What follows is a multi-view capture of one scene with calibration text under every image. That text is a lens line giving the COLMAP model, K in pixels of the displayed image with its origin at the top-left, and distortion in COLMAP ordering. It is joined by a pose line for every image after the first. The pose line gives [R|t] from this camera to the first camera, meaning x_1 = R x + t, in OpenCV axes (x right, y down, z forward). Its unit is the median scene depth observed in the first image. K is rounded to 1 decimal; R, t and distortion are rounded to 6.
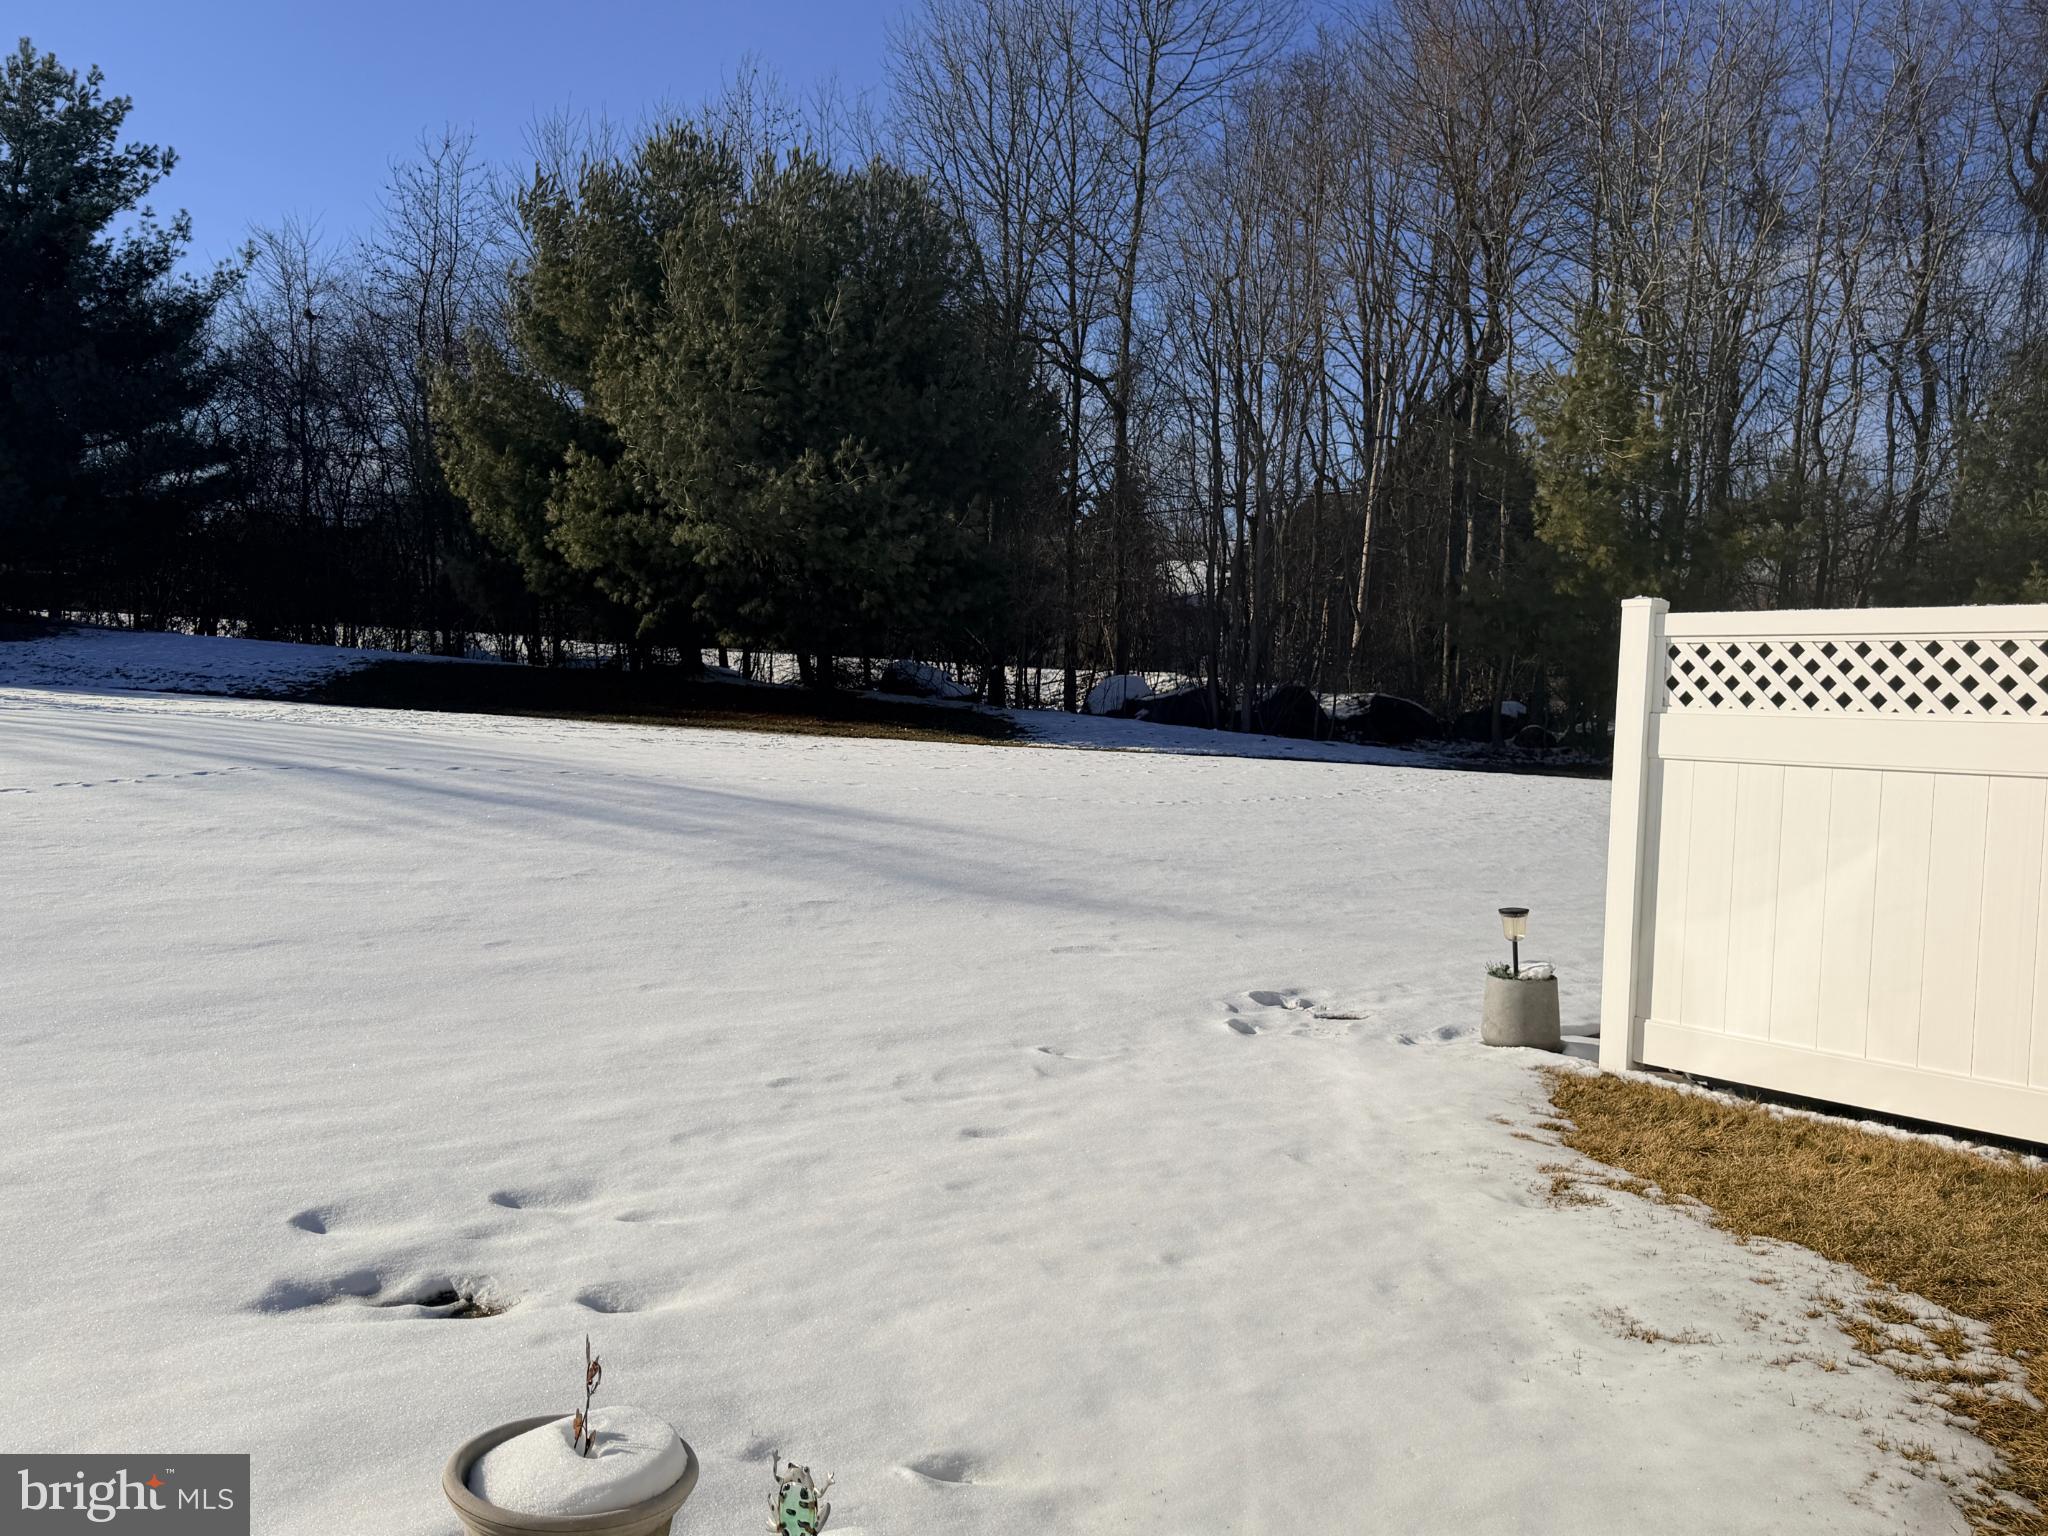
lens RADIAL K [[1705.9, 0, 1024.0], [0, 1705.9, 768.0], [0, 0, 1]] dist [0.066725, -0.073574]
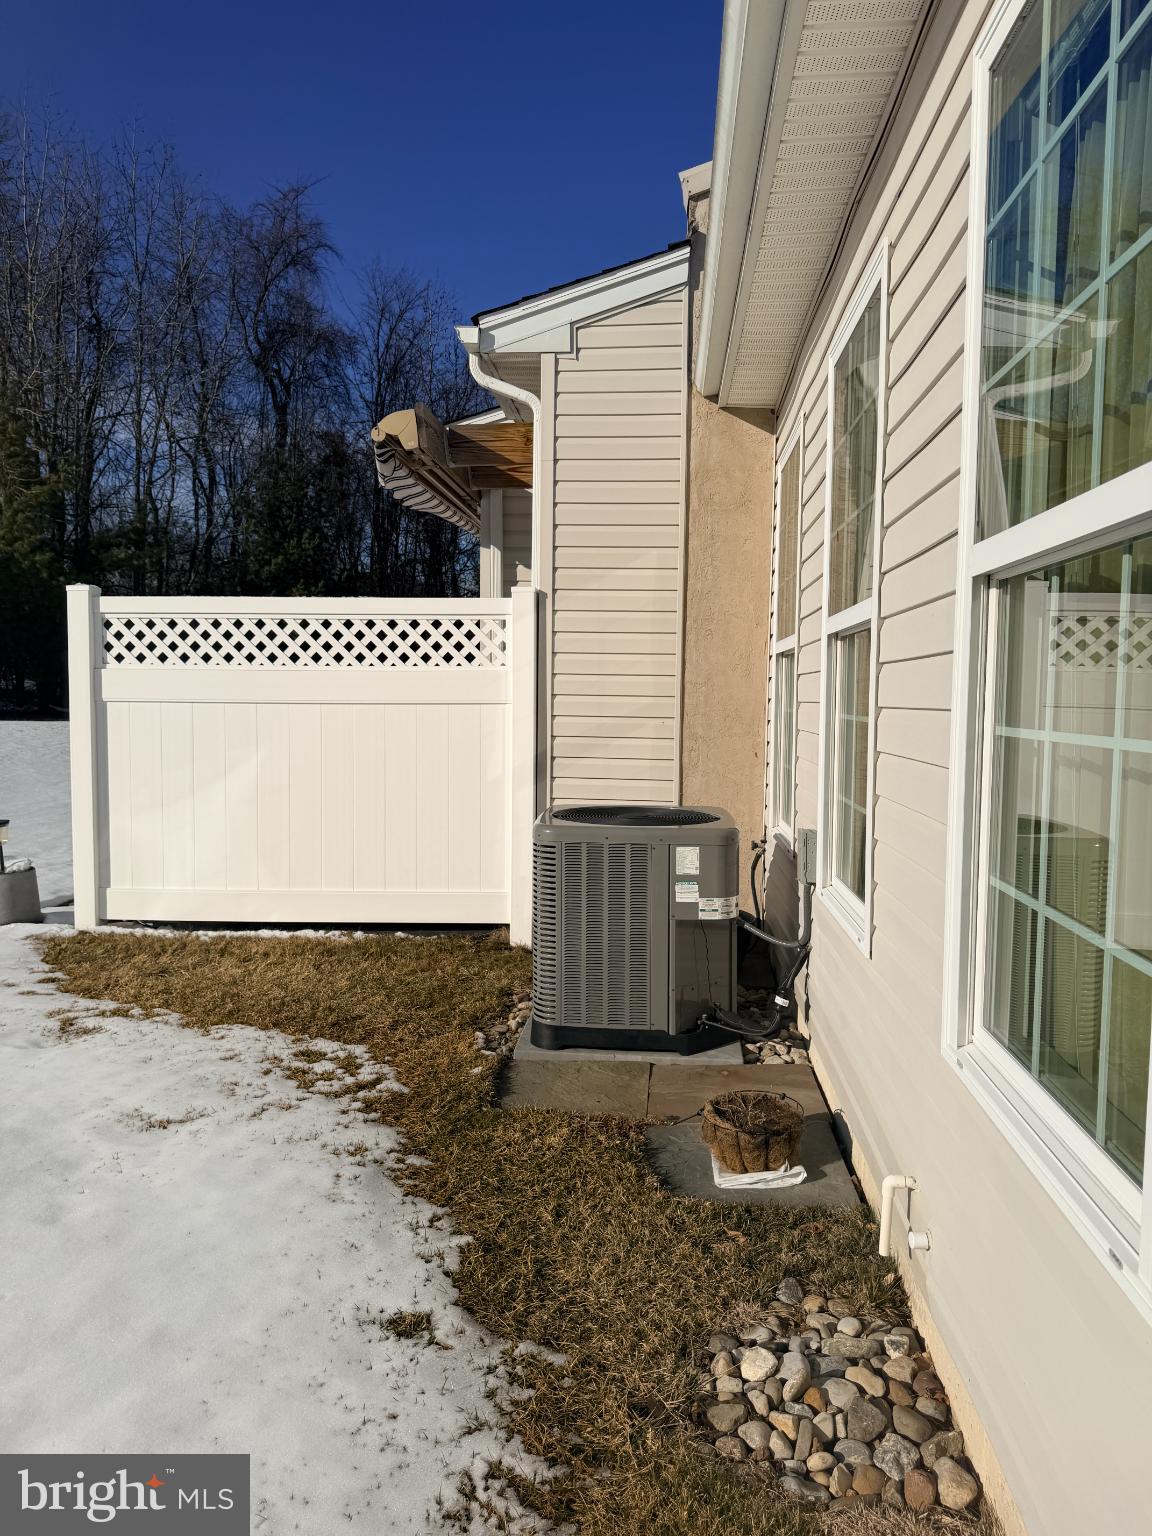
lens RADIAL K [[1079.5, 0, 579.4], [0, 1079.5, 772.4], [0, 0, 1]] dist [0.137796, -0.261443]
pose [[0.692761, -0.085761, 0.716050, -0.005520], [0.044410, 0.996093, 0.076336, 0.001282], [-0.719798, -0.021083, 0.693863, 0.131918]]
